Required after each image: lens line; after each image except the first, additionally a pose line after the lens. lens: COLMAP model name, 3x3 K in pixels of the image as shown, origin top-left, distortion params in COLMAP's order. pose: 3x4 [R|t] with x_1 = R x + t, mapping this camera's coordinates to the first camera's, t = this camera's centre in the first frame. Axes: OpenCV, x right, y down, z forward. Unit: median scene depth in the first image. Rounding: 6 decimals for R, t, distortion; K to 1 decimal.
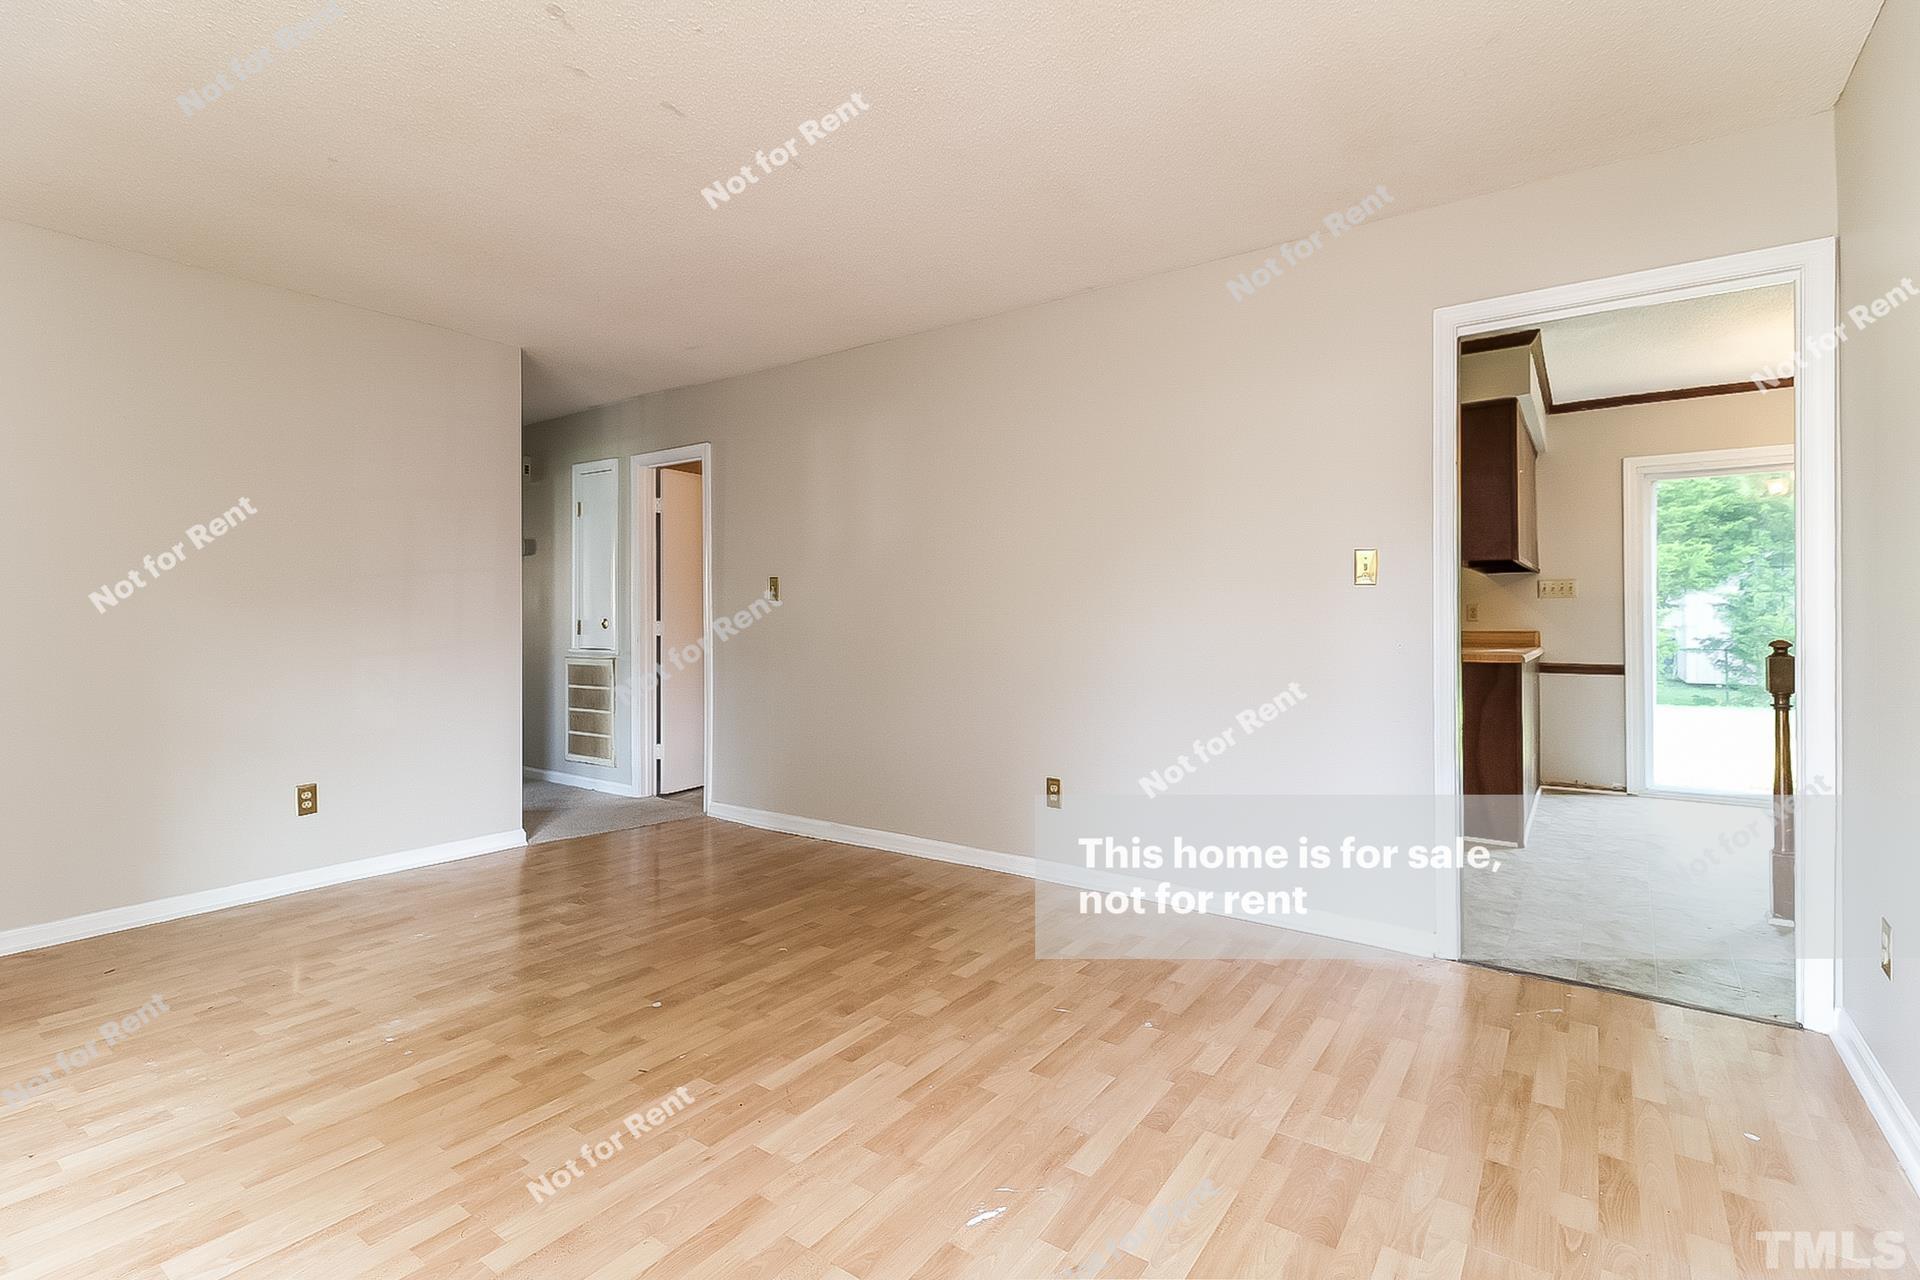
lens RADIAL K [[880.9, 0, 964.1], [0, 880.9, 627.4], [0, 0, 1]] dist [-0.001682, -0.001796]
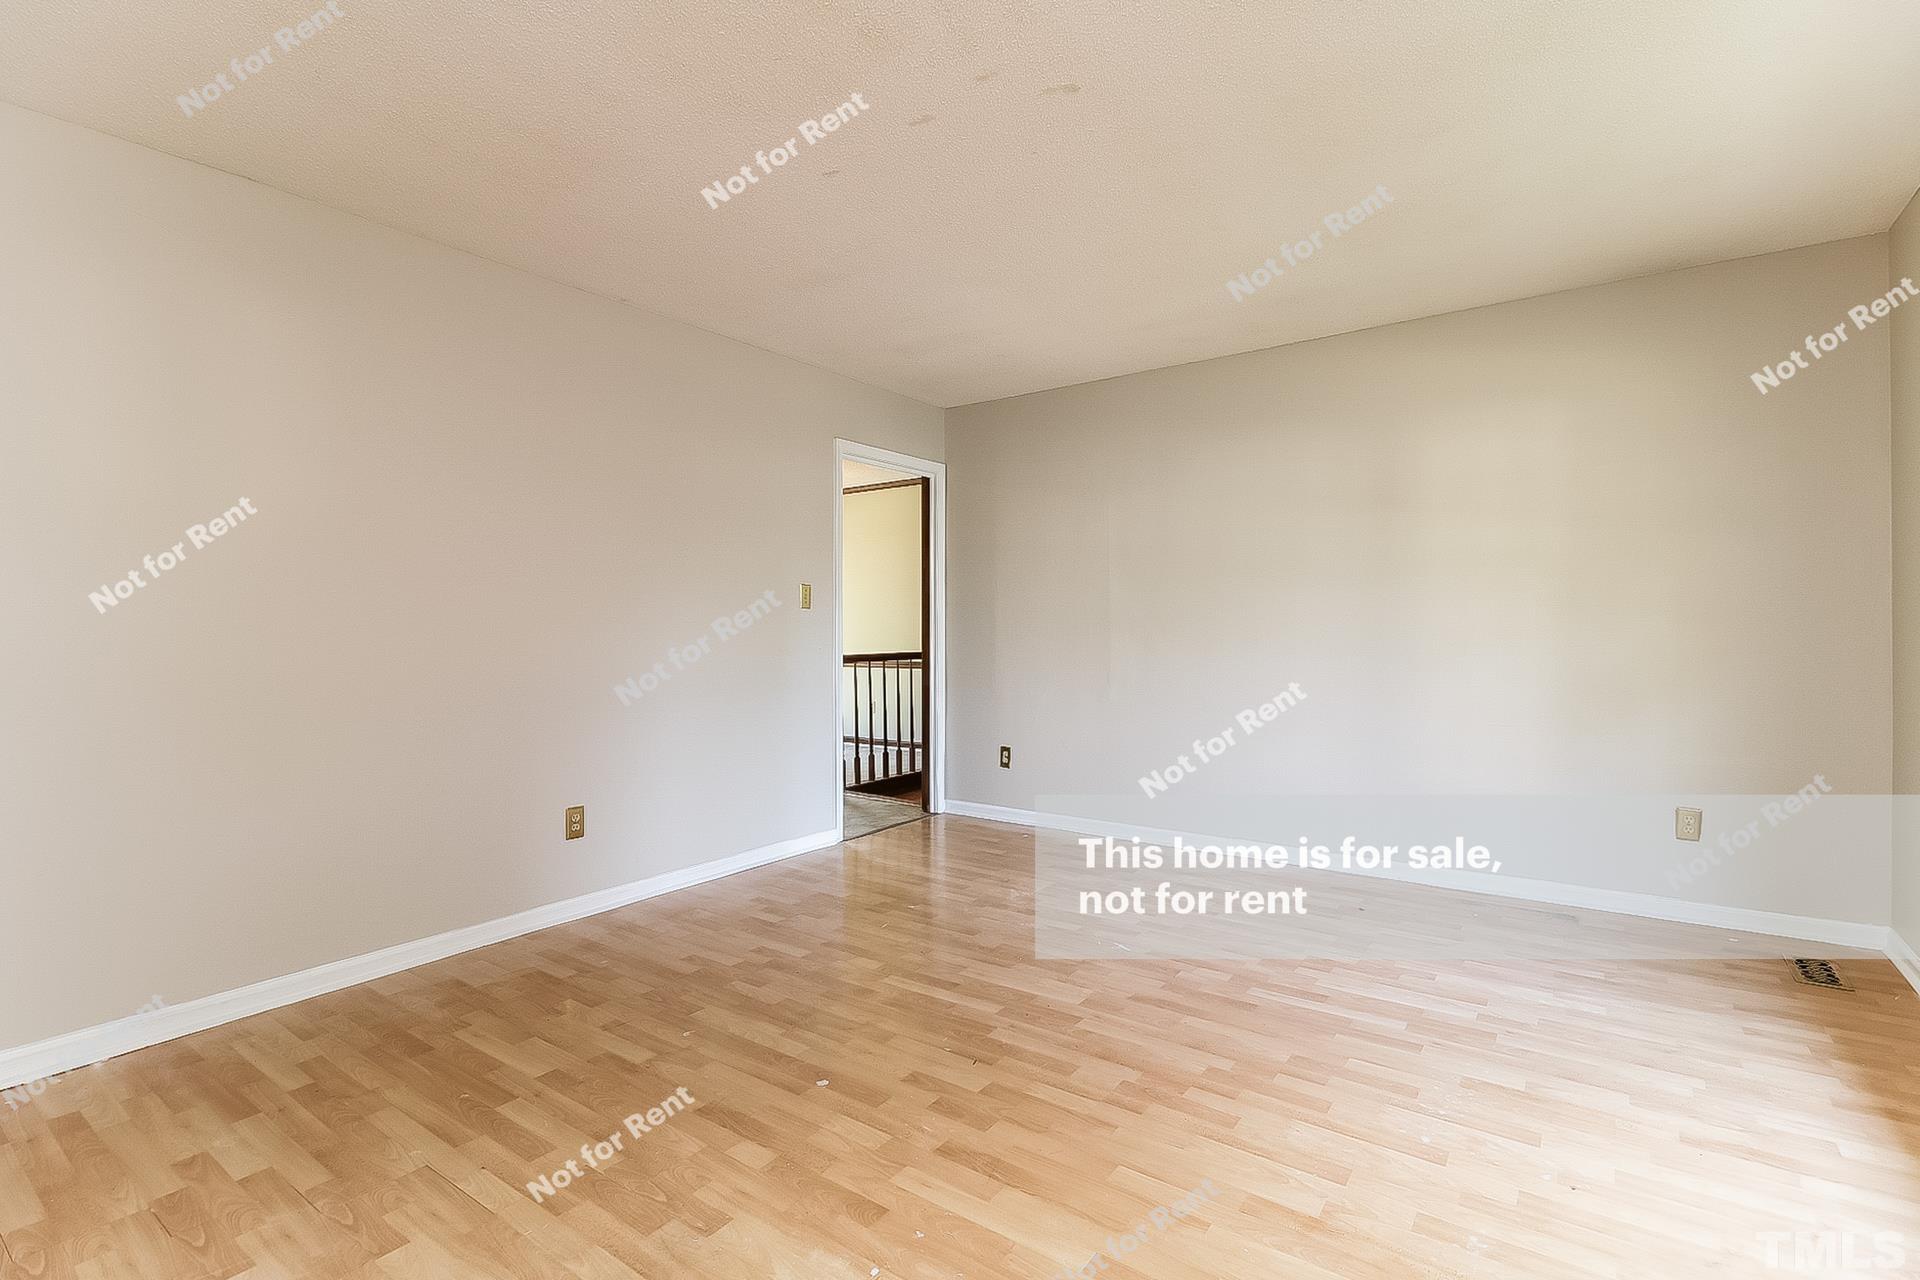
lens RADIAL K [[880.9, 0, 974.6], [0, 880.9, 630.6], [0, 0, 1]] dist [-0.001682, -0.001796]
pose [[0.002772, -0.005767, 0.999980, -1.226660], [0.021333, 0.999756, 0.005706, -0.014360], [-0.999769, 0.021316, 0.002894, 0.857795]]
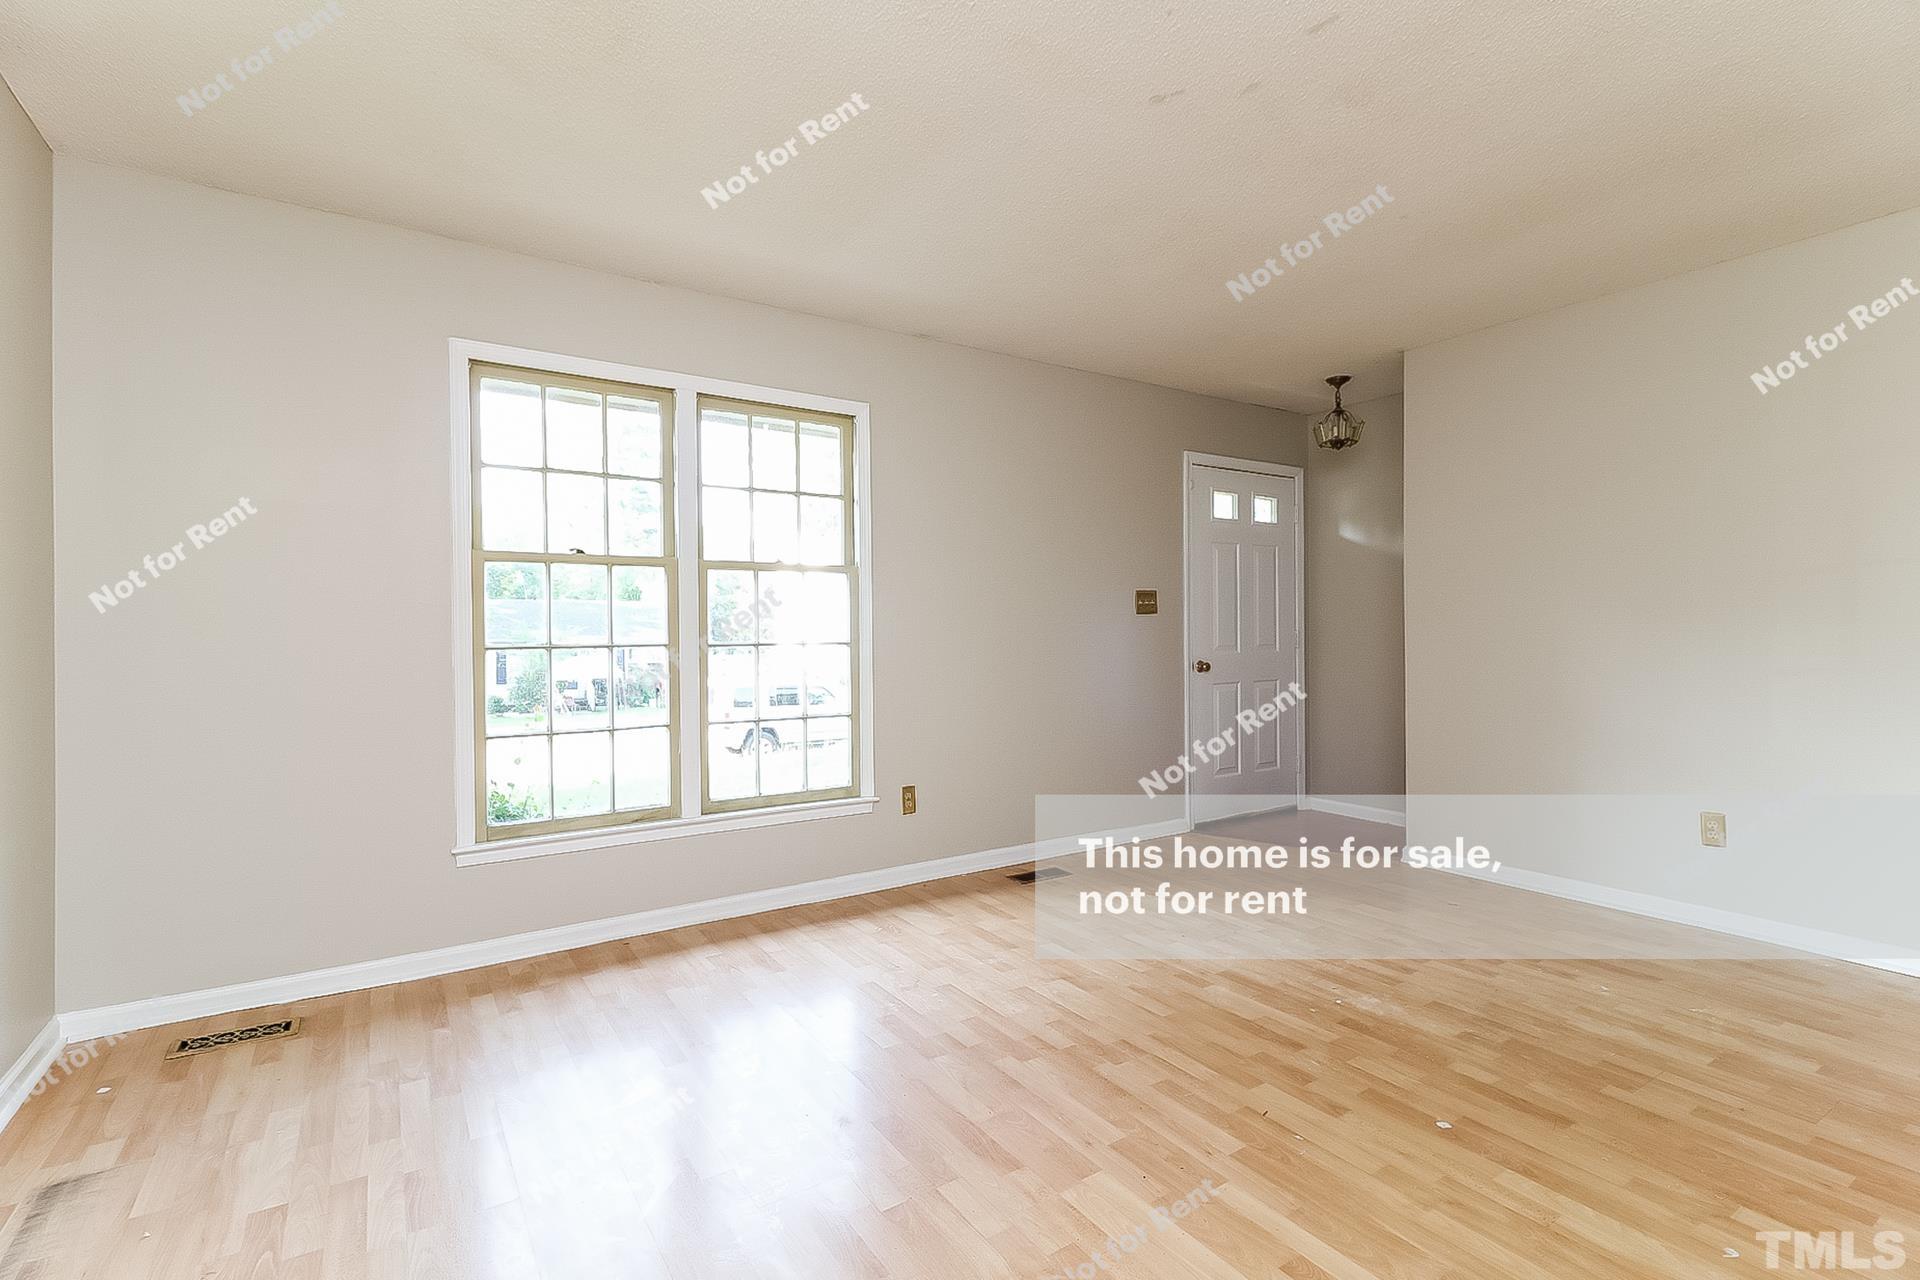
lens RADIAL K [[880.9, 0, 971.4], [0, 880.9, 639.0], [0, 0, 1]] dist [-0.001682, -0.001796]
pose [[-0.363315, 0.010488, -0.931607, 0.536520], [-0.006692, 0.999881, 0.013866, -0.010489], [0.931642, 0.011272, -0.363202, 0.907096]]
